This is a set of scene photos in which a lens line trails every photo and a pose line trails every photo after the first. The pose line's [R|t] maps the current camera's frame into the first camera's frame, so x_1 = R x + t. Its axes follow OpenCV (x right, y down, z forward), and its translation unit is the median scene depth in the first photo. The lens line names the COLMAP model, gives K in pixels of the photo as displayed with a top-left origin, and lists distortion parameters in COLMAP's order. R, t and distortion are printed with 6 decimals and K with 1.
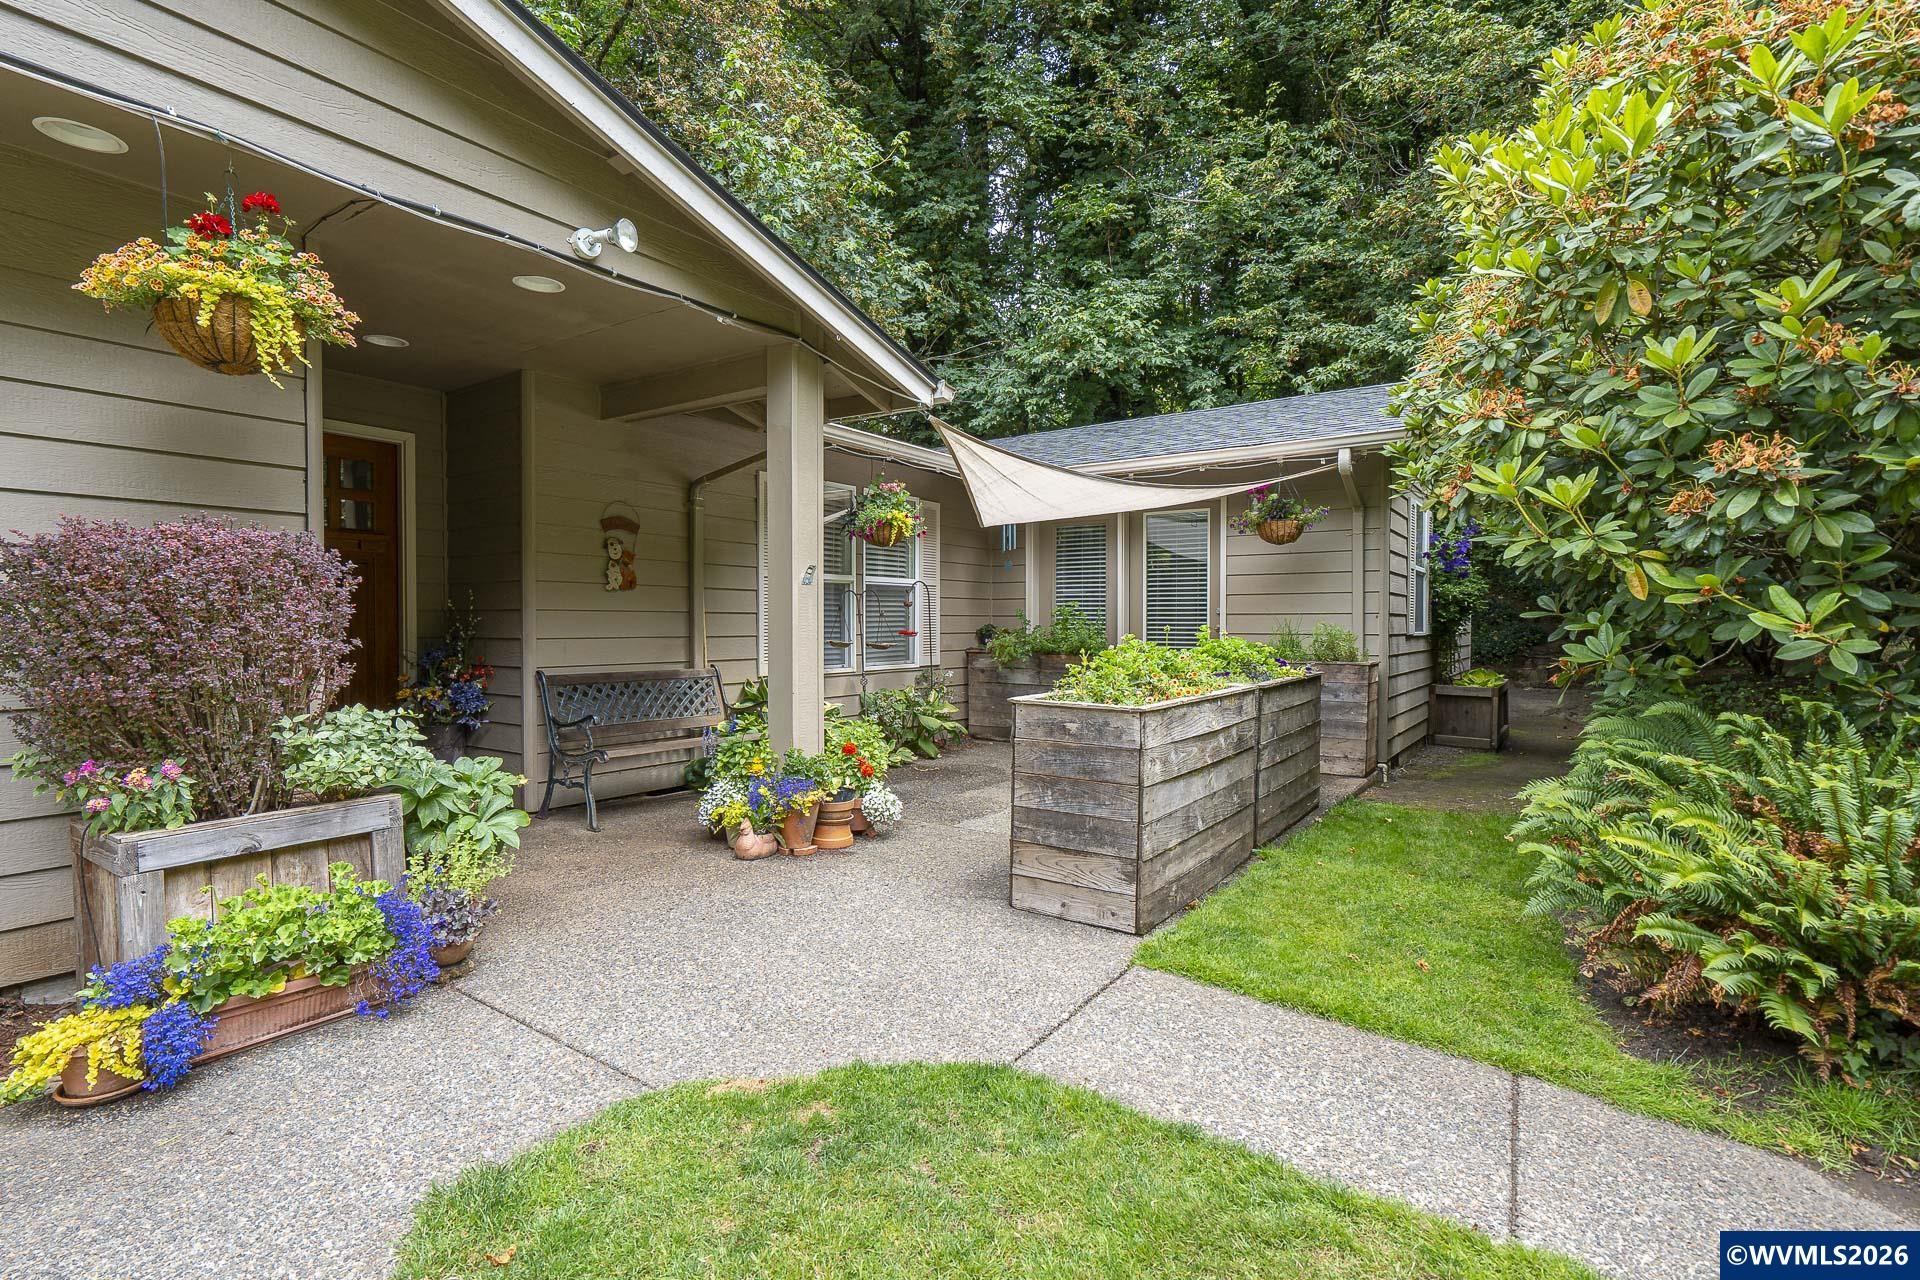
lens RADIAL K [[889.1, 0, 967.0], [0, 889.1, 637.6], [0, 0, 1]] dist [0.001046, 0.000724]
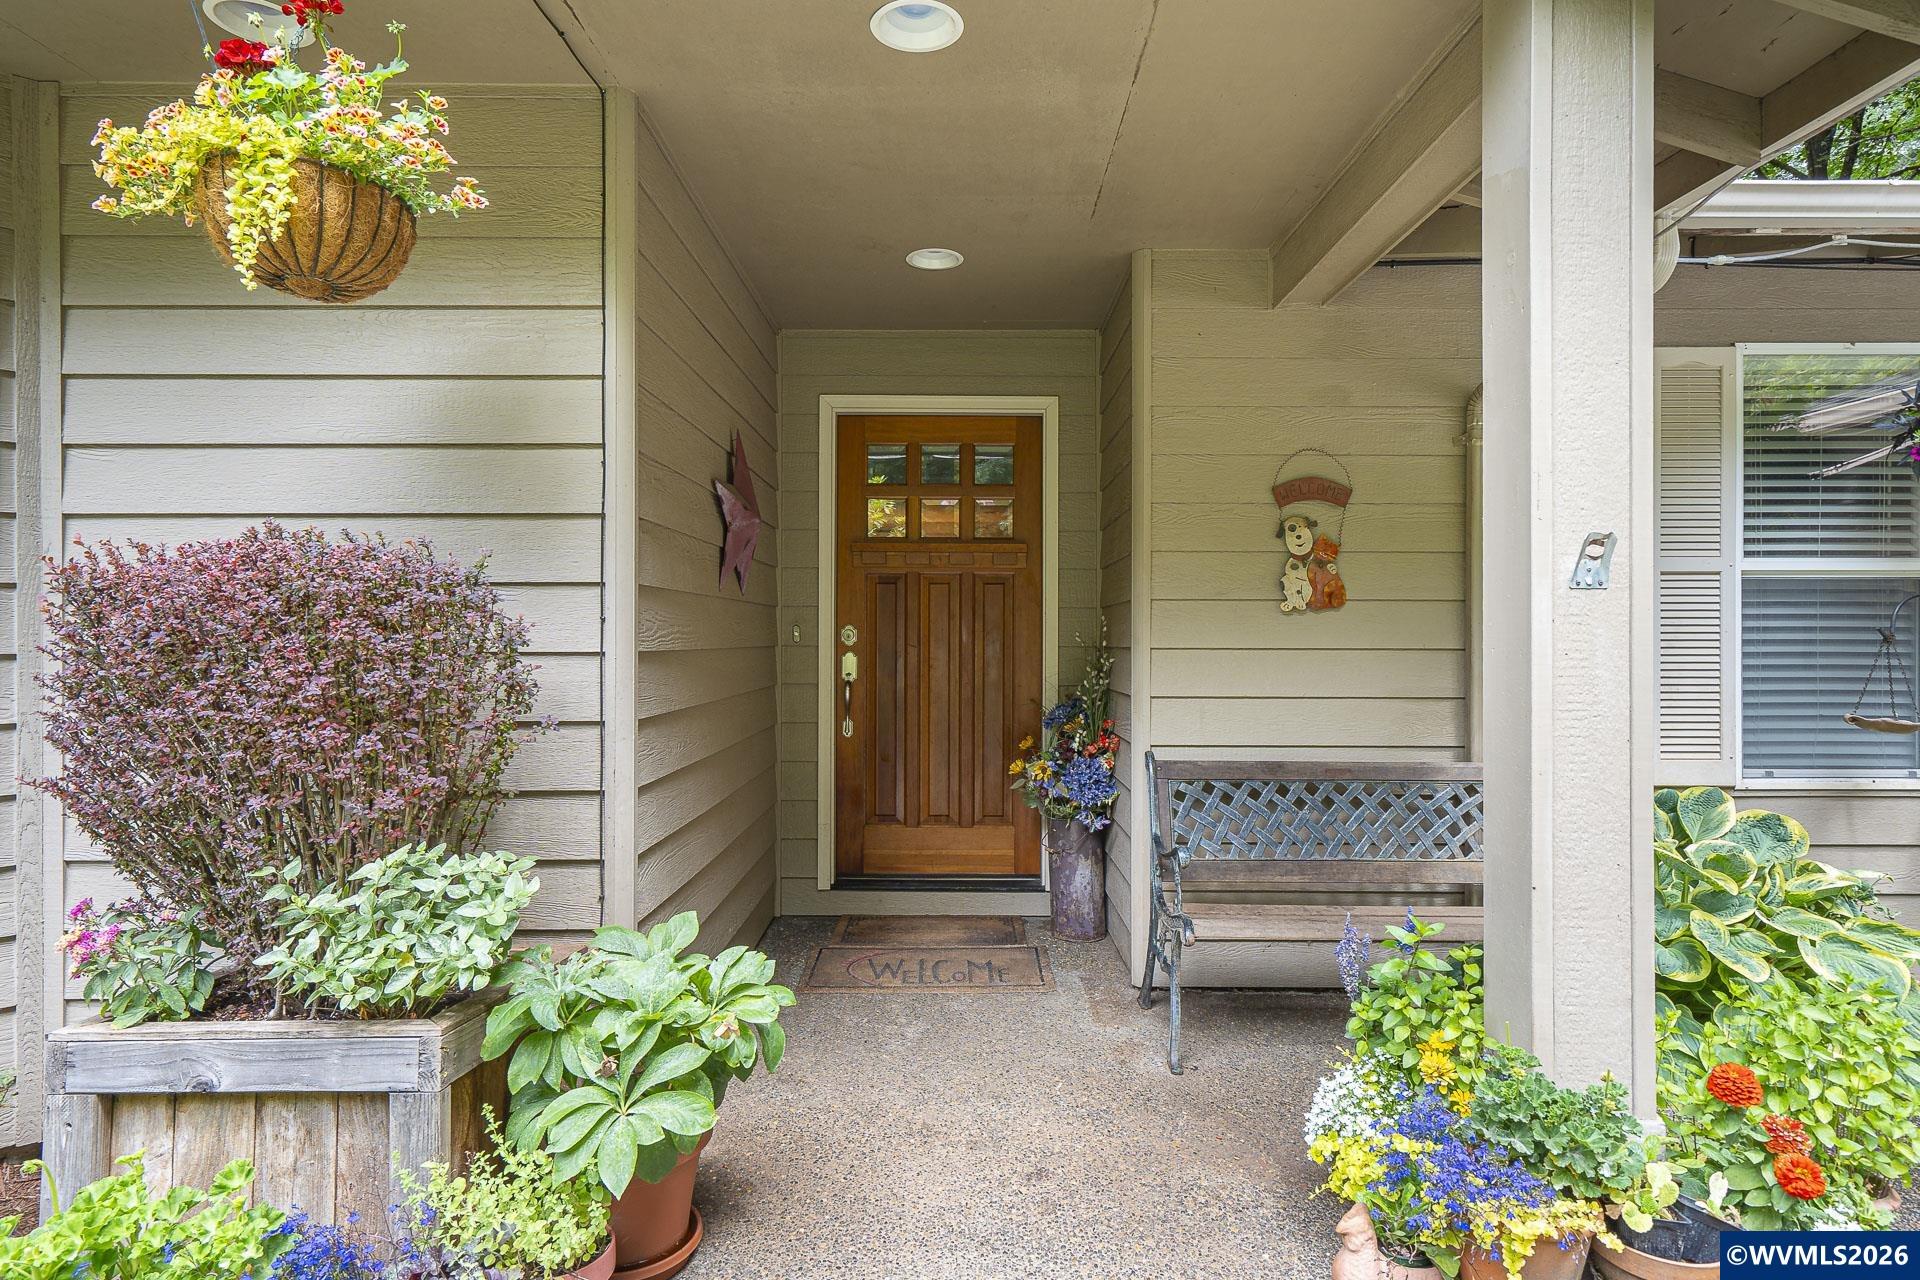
lens RADIAL K [[1056.5, 0, 960.0], [0, 1056.5, 640.0], [0, 0, 1]] dist [0.004851, 0.000310]
pose [[0.569876, -0.000639, -0.821730, 0.022099], [-0.016100, 0.999799, -0.011943, -0.024585], [0.821573, 0.020036, 0.569751, 0.455657]]
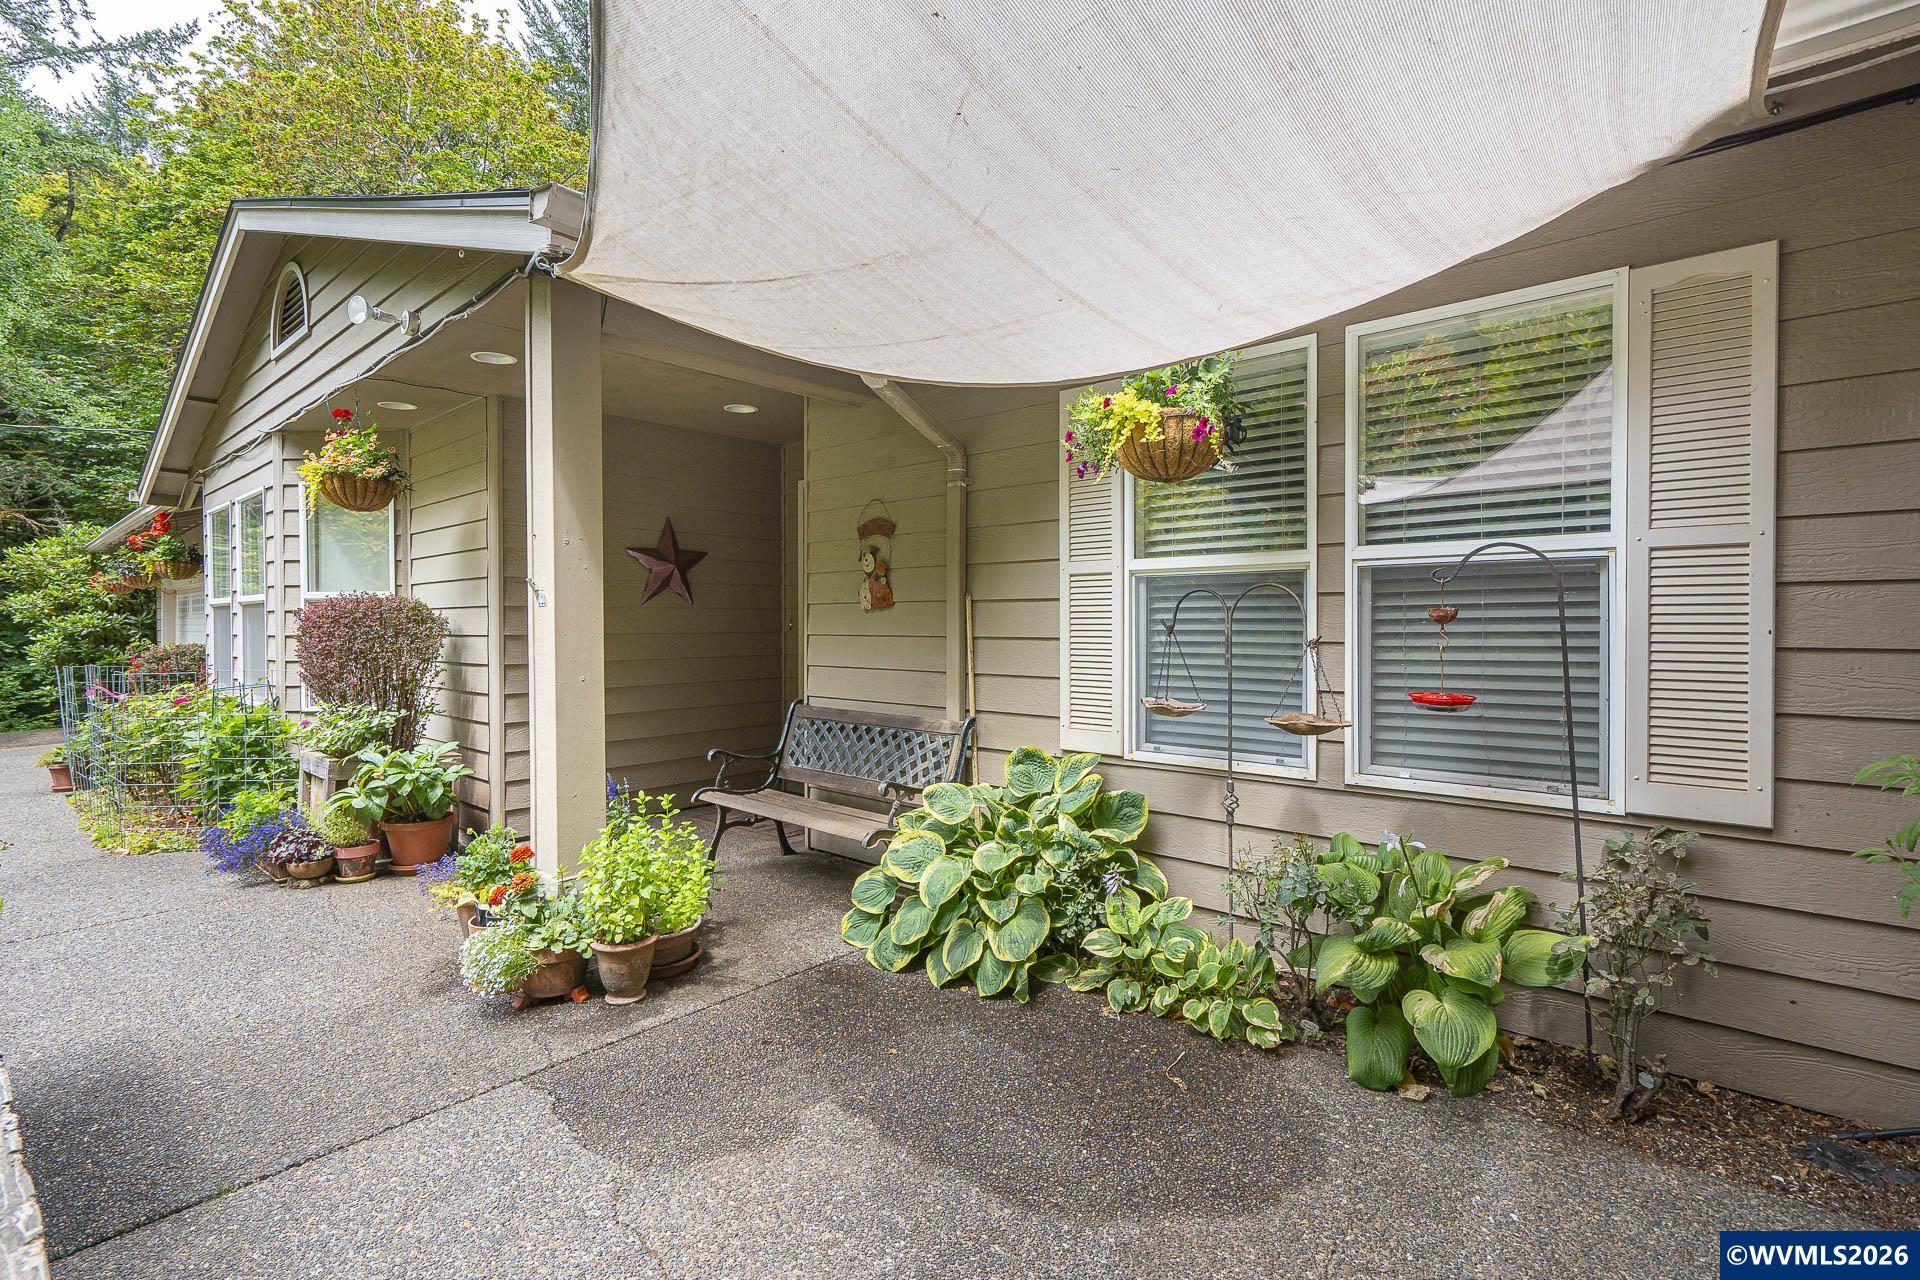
lens RADIAL K [[889.1, 0, 967.0], [0, 889.1, 637.6], [0, 0, 1]] dist [0.001046, 0.000724]
pose [[-0.118650, 0.015151, -0.992821, 0.402807], [-0.016343, 0.999718, 0.017209, -0.044123], [0.992802, 0.018267, -0.118369, 1.187485]]
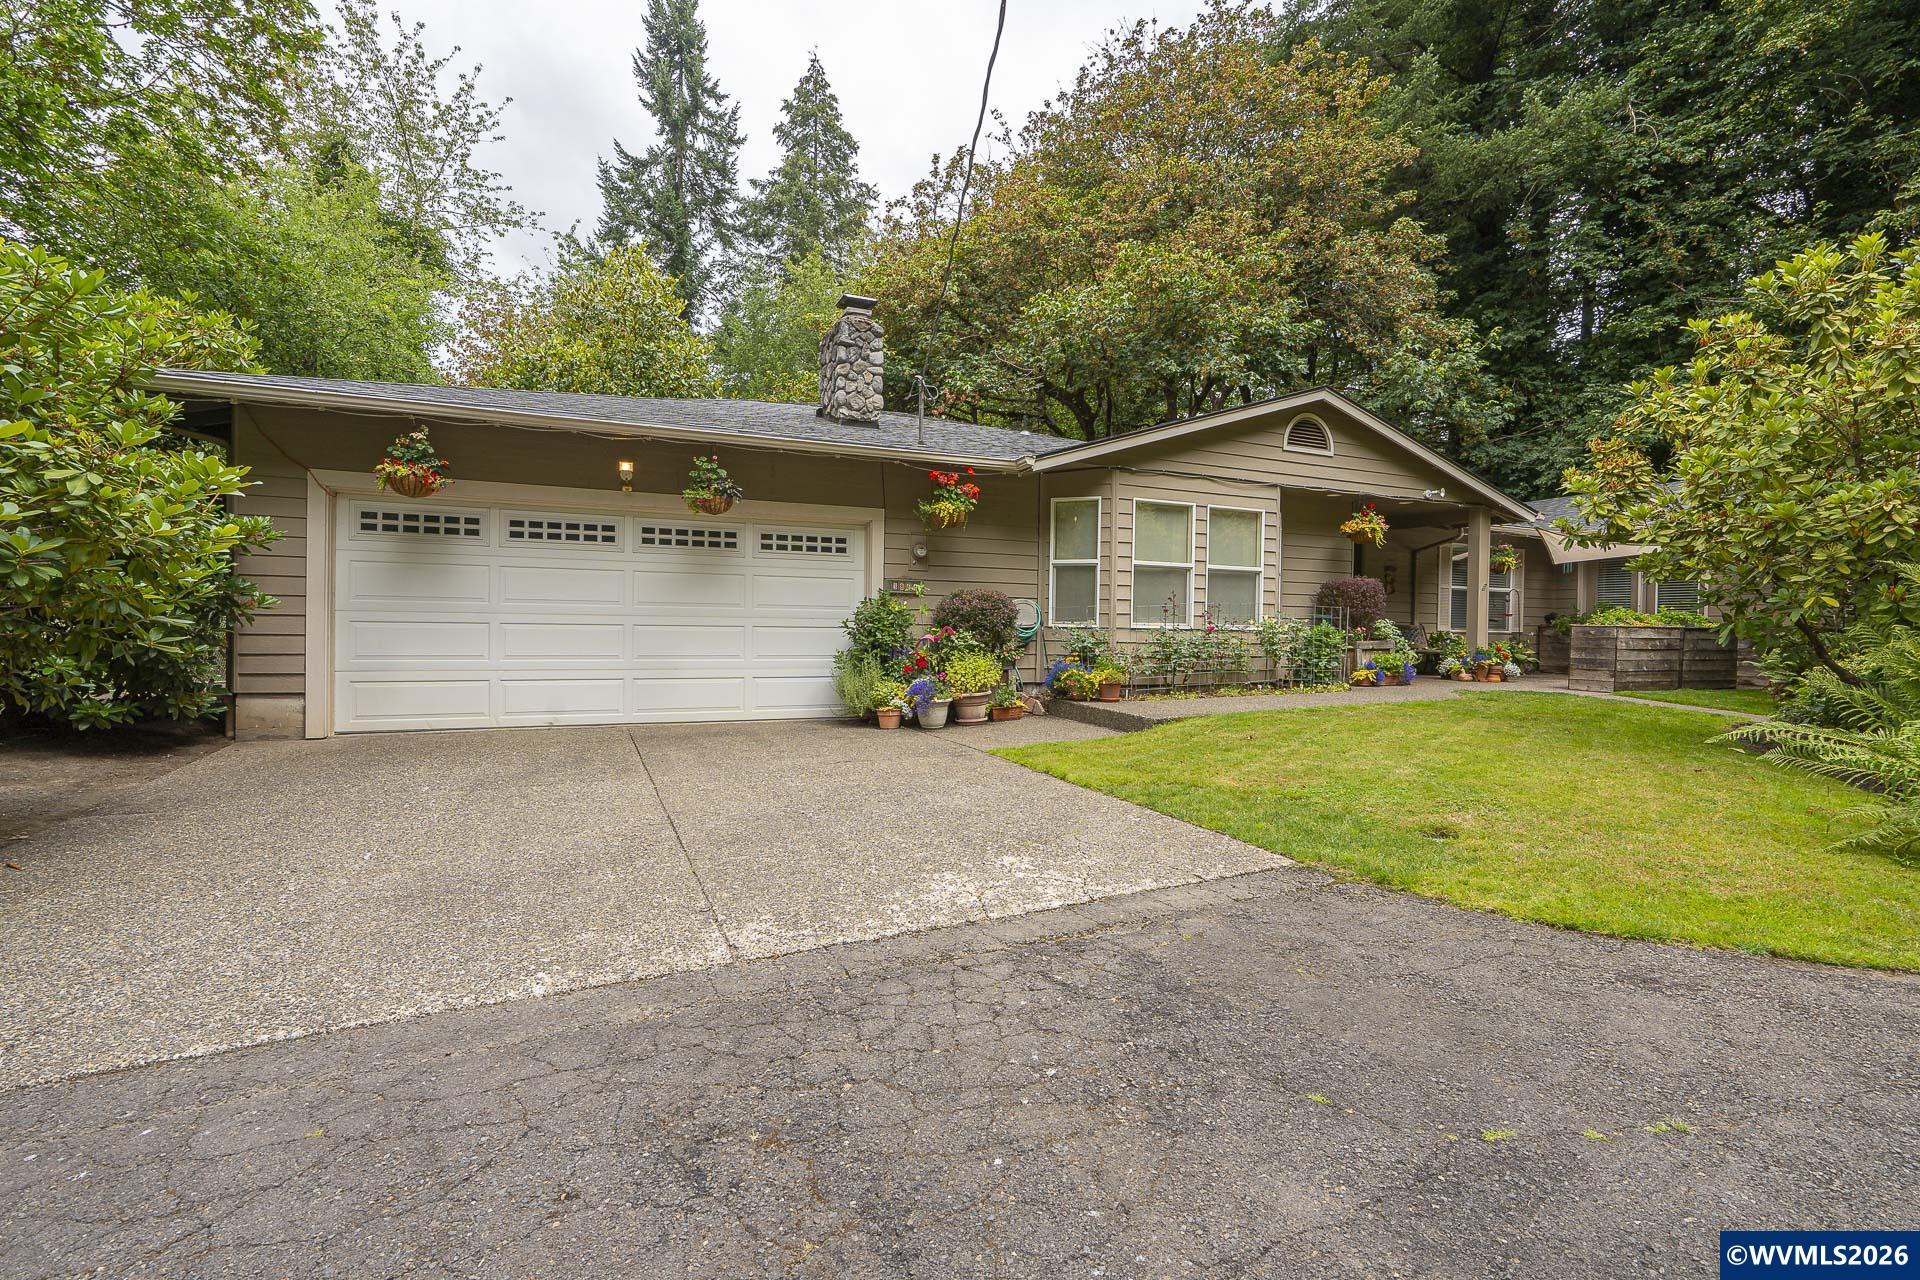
lens RADIAL K [[889.1, 0, 967.0], [0, 889.1, 637.6], [0, 0, 1]] dist [0.001046, 0.000724]
pose [[0.858555, 0.017501, -0.512422, -0.114701], [-0.024612, 0.999672, -0.007096, 0.127041], [0.512130, 0.018704, 0.858704, -1.908300]]
